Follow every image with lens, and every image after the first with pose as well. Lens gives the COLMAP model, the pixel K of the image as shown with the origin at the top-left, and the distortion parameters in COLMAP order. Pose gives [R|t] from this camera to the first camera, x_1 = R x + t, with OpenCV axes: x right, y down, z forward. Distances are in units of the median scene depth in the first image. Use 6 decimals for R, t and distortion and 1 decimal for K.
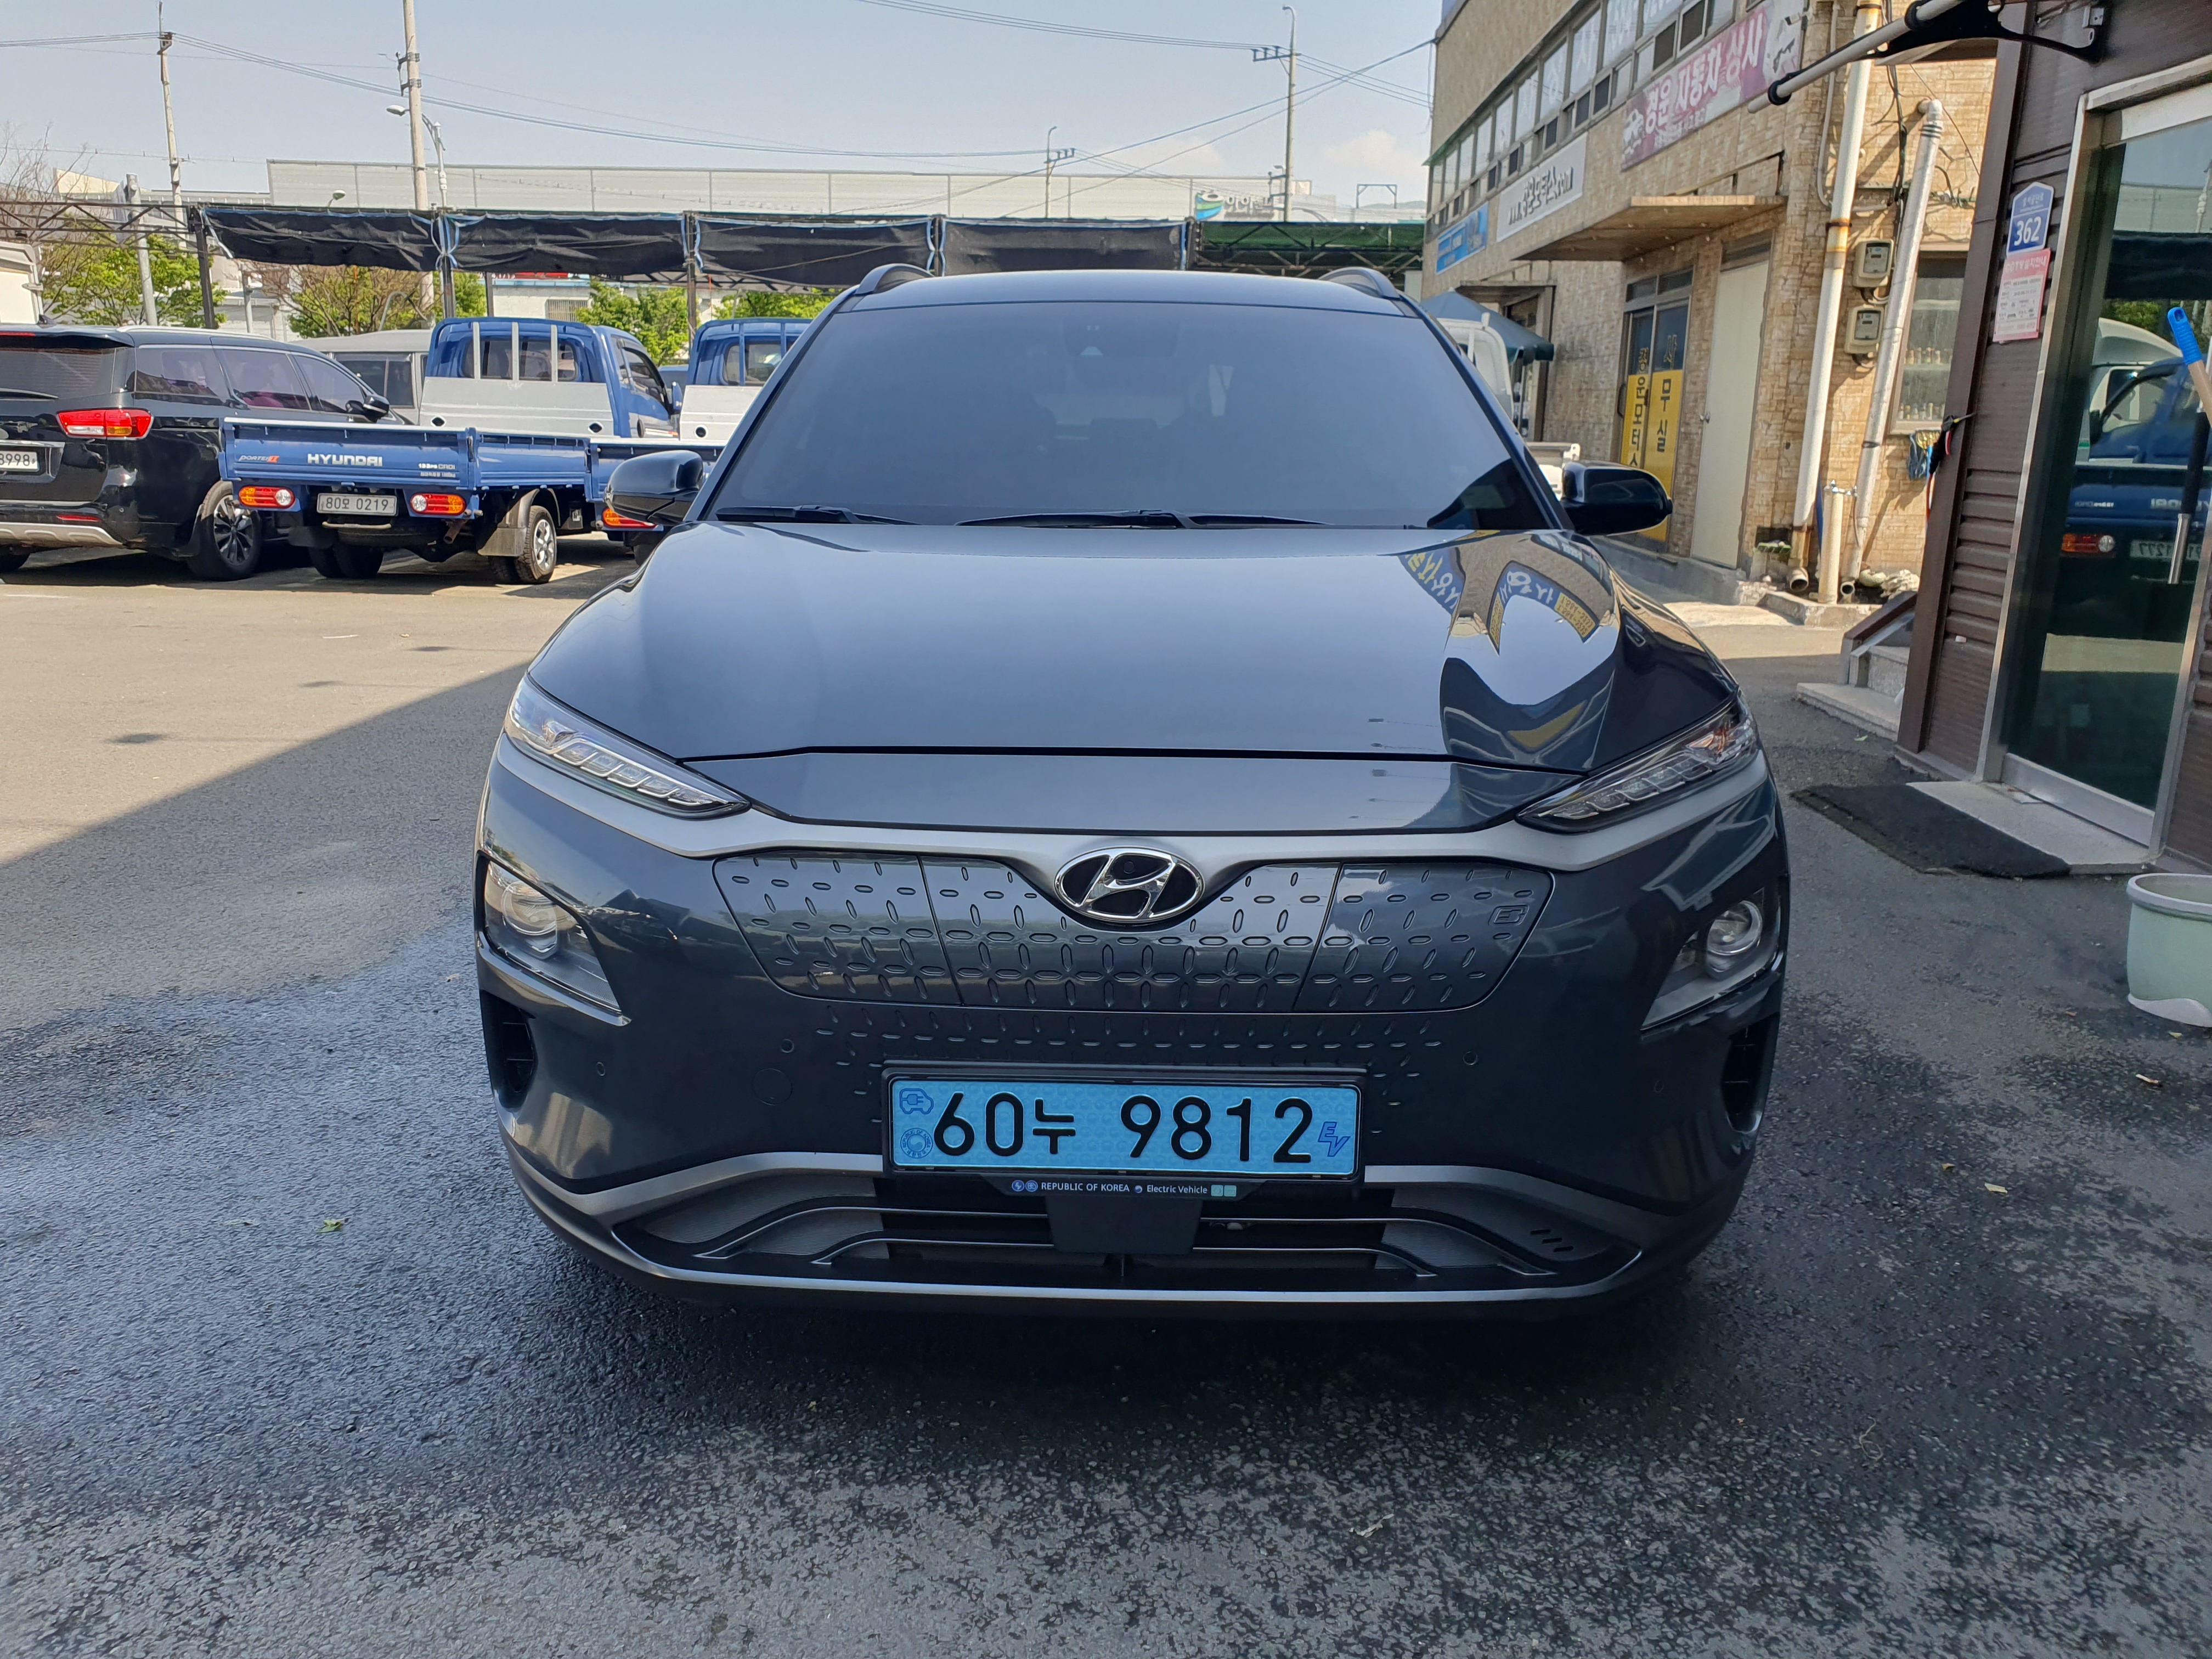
lens RADIAL K [[1678.7, 0, 1106.7], [0, 1678.7, 679.2], [0, 0, 1]] dist [0.010396, 0.003361]
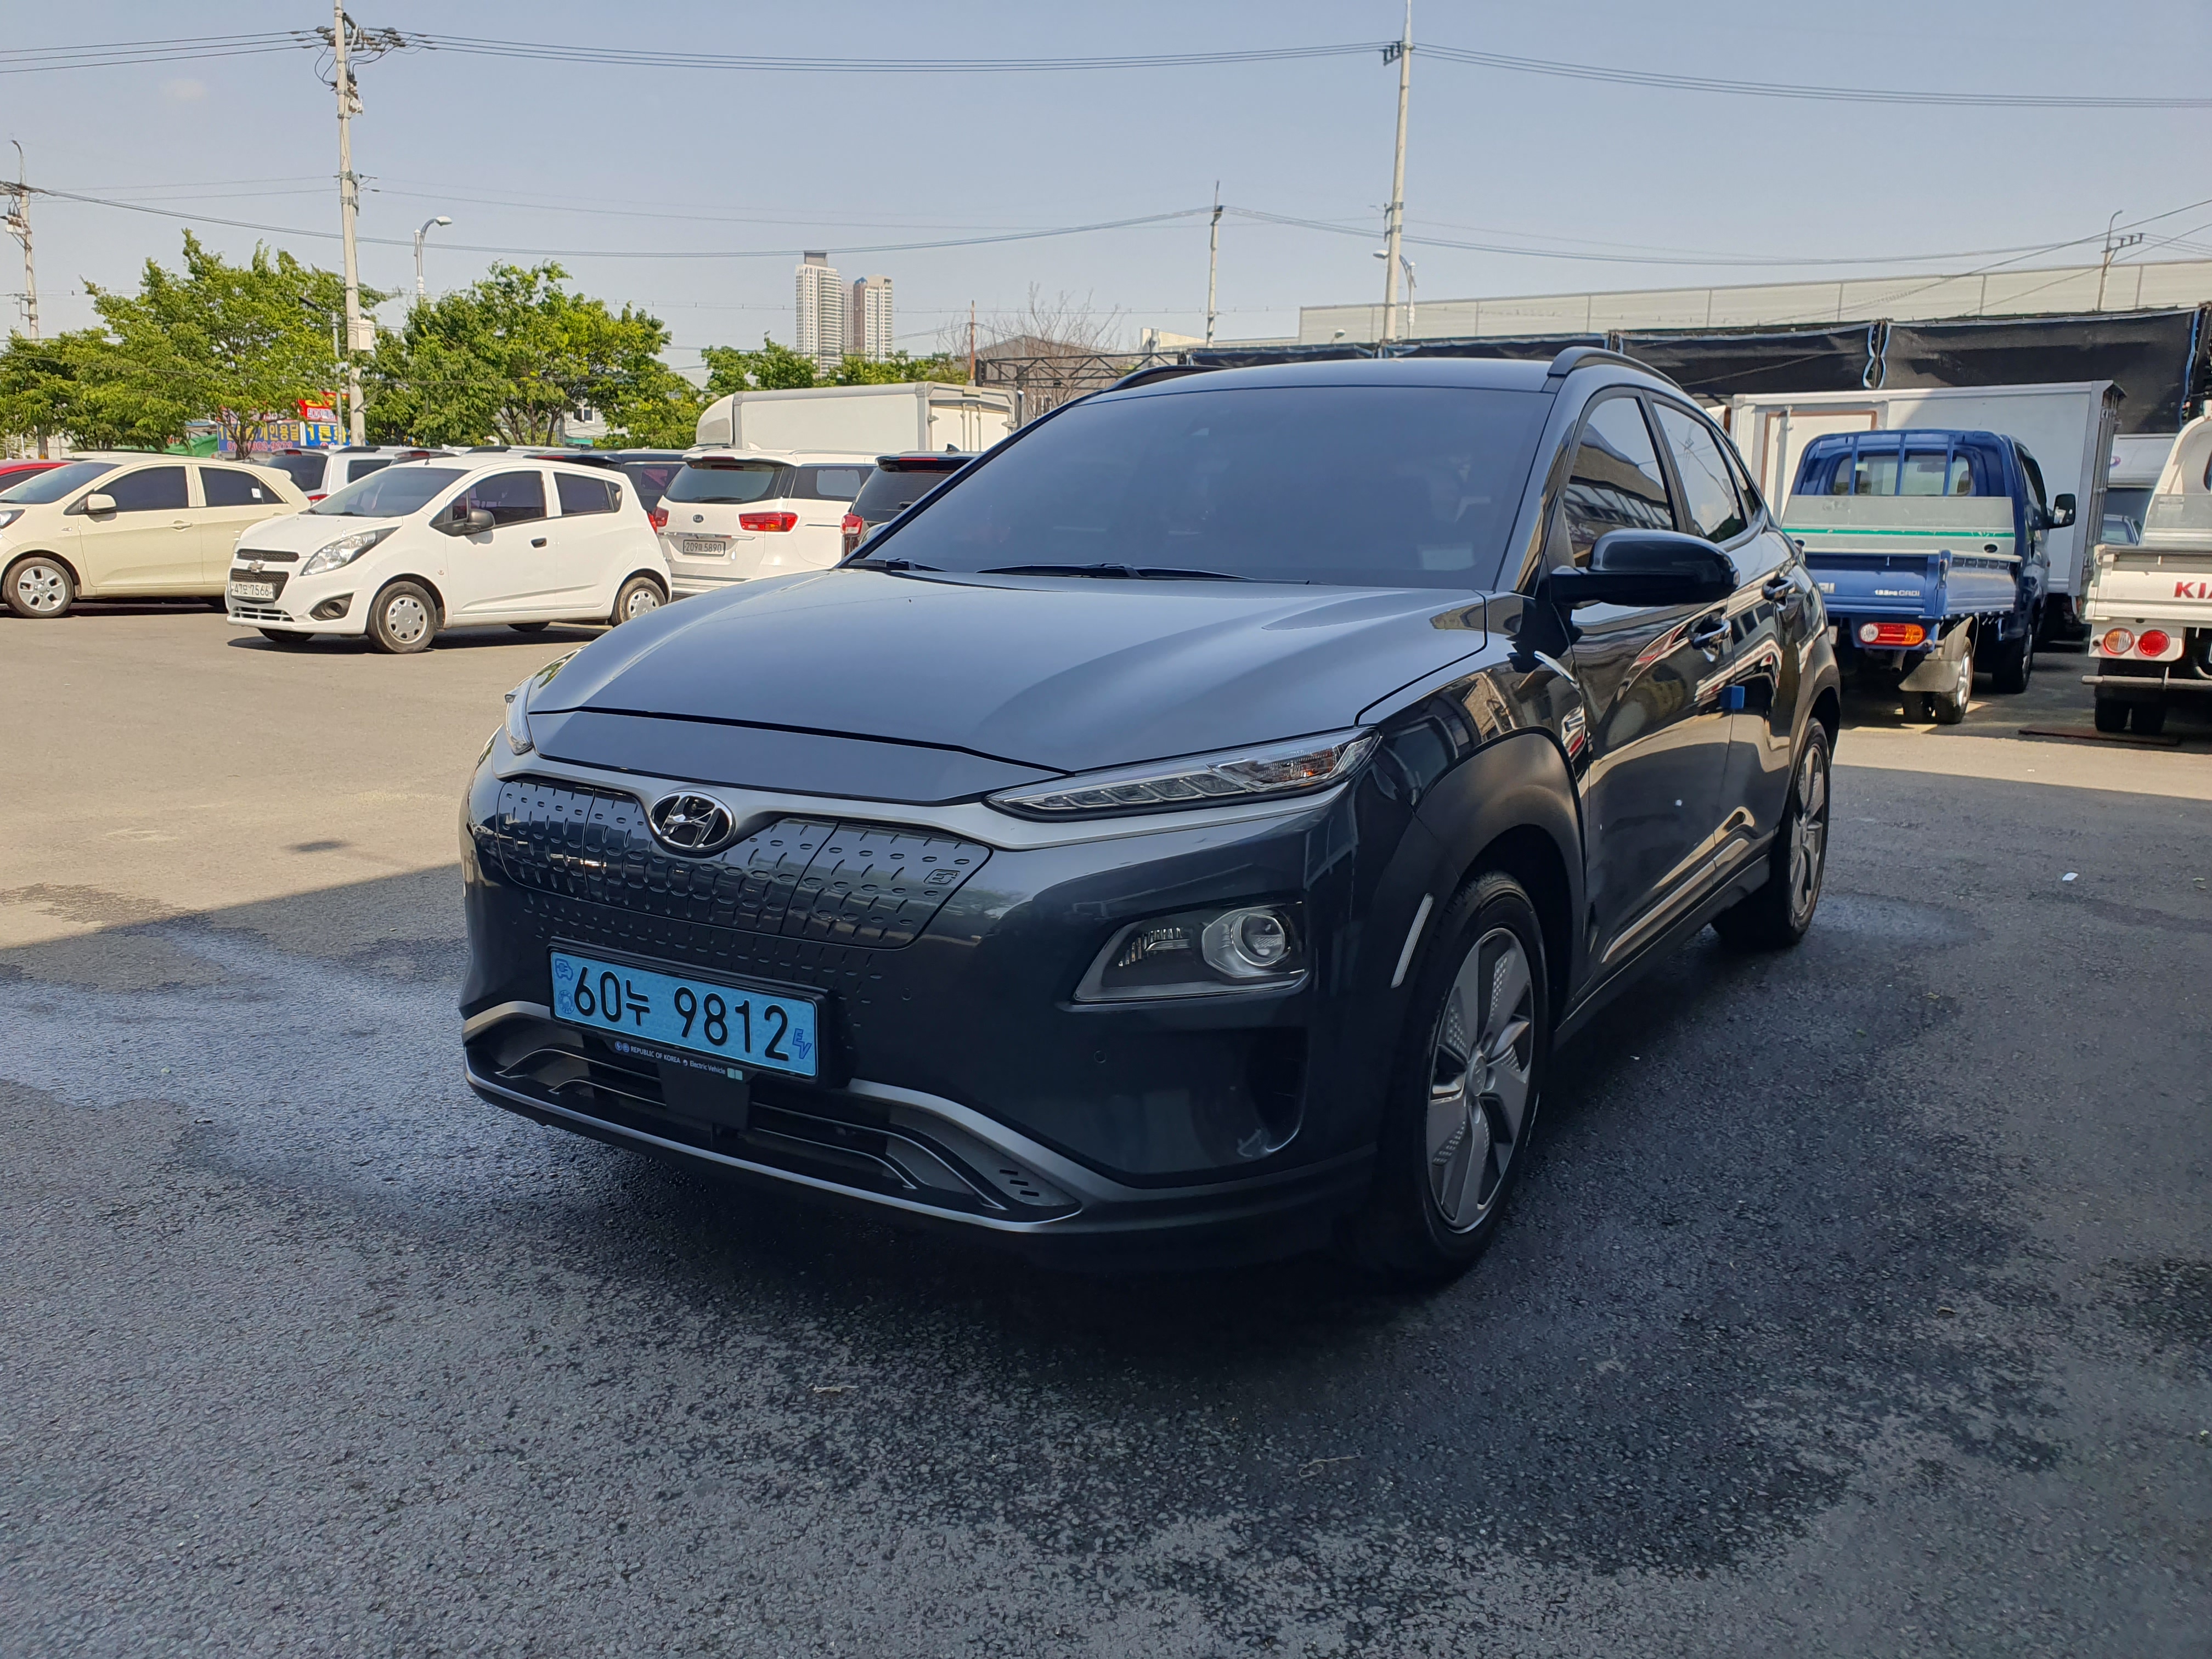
lens RADIAL K [[1689.4, 0, 1248.8], [0, 1689.4, 750.5], [0, 0, 1]] dist [0.166060, -0.264182]
pose [[0.867113, 0.066290, -0.493681, 1.016857], [-0.083237, 0.996453, -0.012399, 0.049134], [0.491108, 0.051843, 0.869555, 0.066403]]
